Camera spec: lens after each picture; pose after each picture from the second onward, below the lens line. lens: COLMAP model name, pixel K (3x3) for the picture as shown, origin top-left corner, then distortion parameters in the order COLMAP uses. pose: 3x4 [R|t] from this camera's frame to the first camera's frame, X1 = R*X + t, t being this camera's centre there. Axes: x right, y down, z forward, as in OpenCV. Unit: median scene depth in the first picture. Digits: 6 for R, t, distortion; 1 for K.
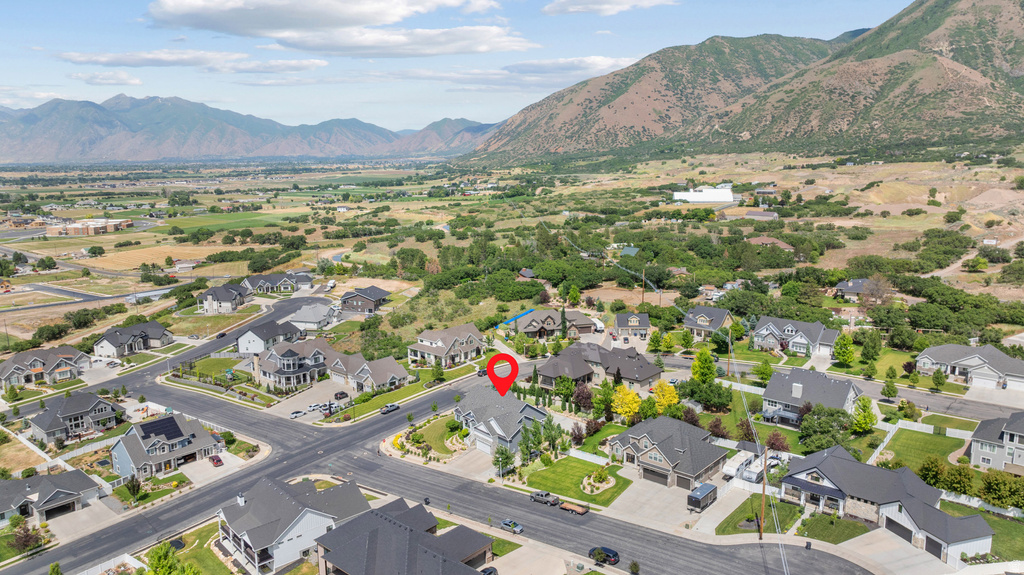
lens RADIAL K [[723.2, 0, 514.9], [0, 723.2, 282.5], [0, 0, 1]] dist [-0.038485, 0.047113]
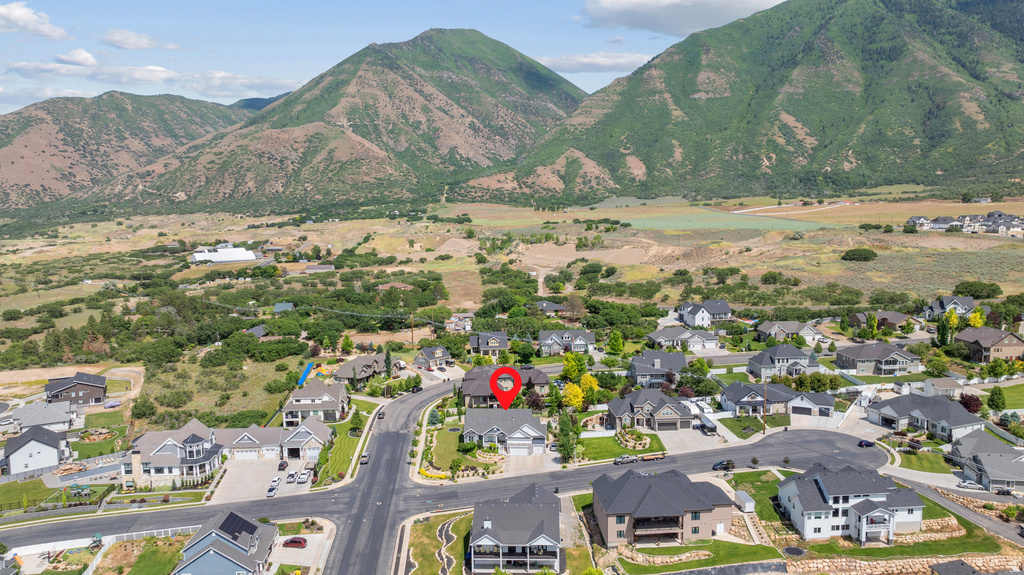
lens RADIAL K [[723.2, 0, 513.6], [0, 723.2, 282.3], [0, 0, 1]] dist [-0.038485, 0.047113]
pose [[0.701031, -0.074937, 0.709182, -0.062780], [0.133720, 0.990637, -0.027505, -0.001168], [-0.700482, 0.114114, 0.704488, 0.010037]]
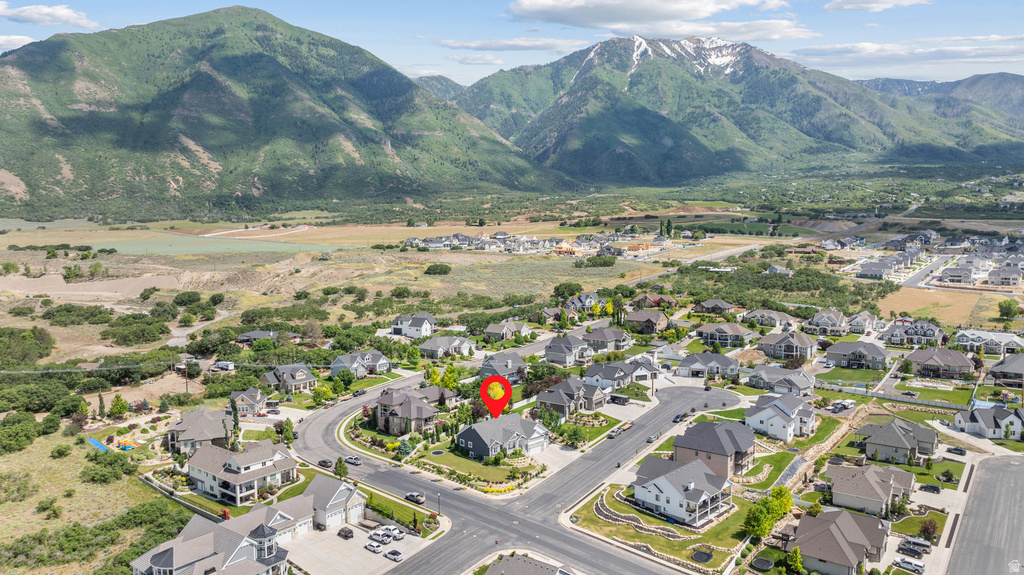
lens RADIAL K [[723.2, 0, 517.2], [0, 723.2, 279.2], [0, 0, 1]] dist [-0.038485, 0.047113]
pose [[-0.067646, -0.066702, 0.995477, -0.093731], [0.186686, 0.979294, 0.078303, -0.012771], [-0.980088, 0.191138, -0.053793, 0.075247]]
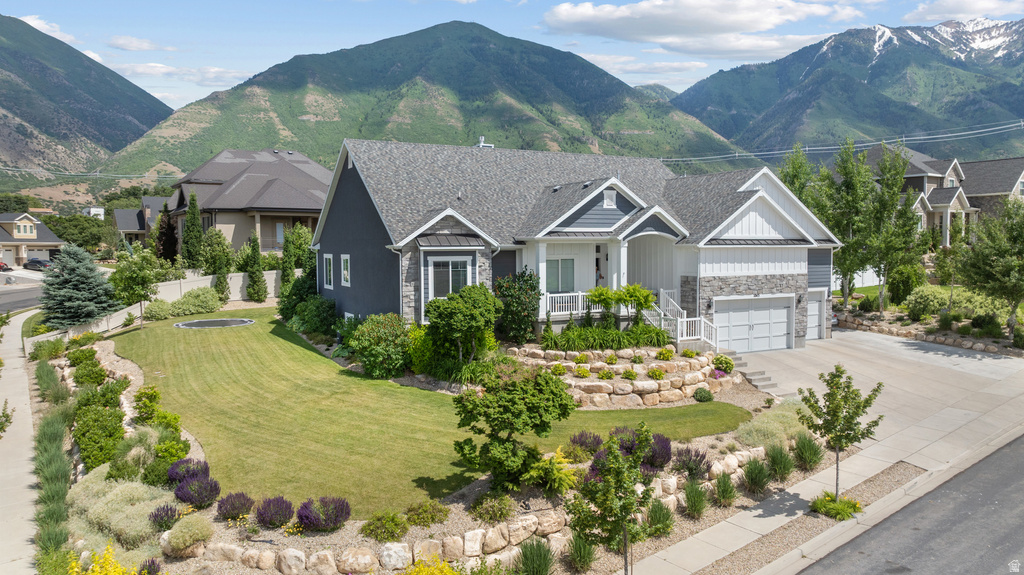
lens RADIAL K [[723.2, 0, 514.3], [0, 723.2, 287.4], [0, 0, 1]] dist [-0.038485, 0.047113]
pose [[0.228581, -0.049402, 0.972271, -0.017926], [0.180656, 0.983518, 0.007502, 0.014717], [-0.956616, 0.173932, 0.233738, 0.073173]]
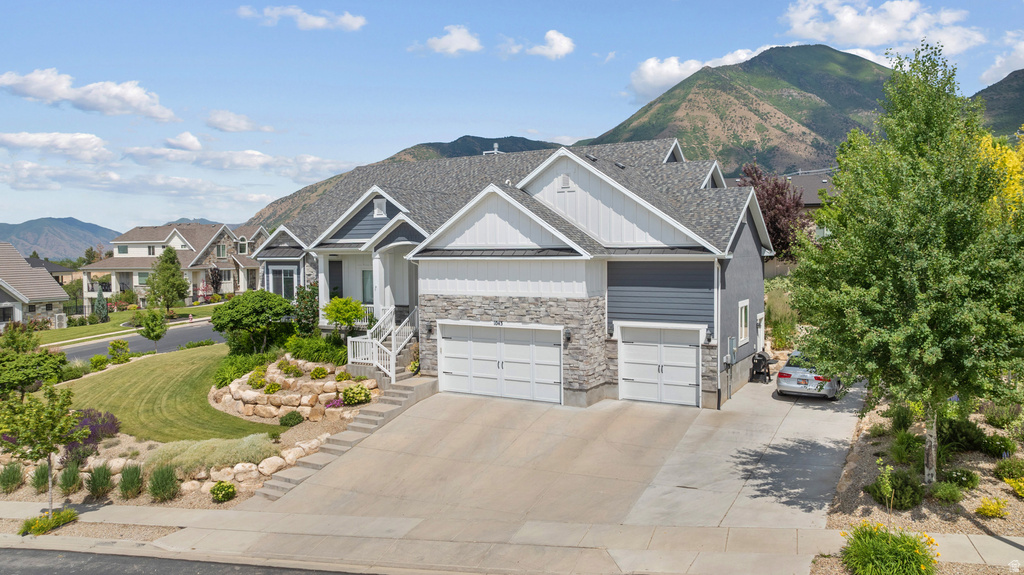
lens RADIAL K [[723.2, 0, 512.1], [0, 723.2, 289.7], [0, 0, 1]] dist [-0.038485, 0.047113]
pose [[0.944566, -0.018139, 0.327819, -0.006452], [0.061881, 0.990413, -0.123500, 0.016669], [-0.322436, 0.136940, 0.936634, 0.061871]]
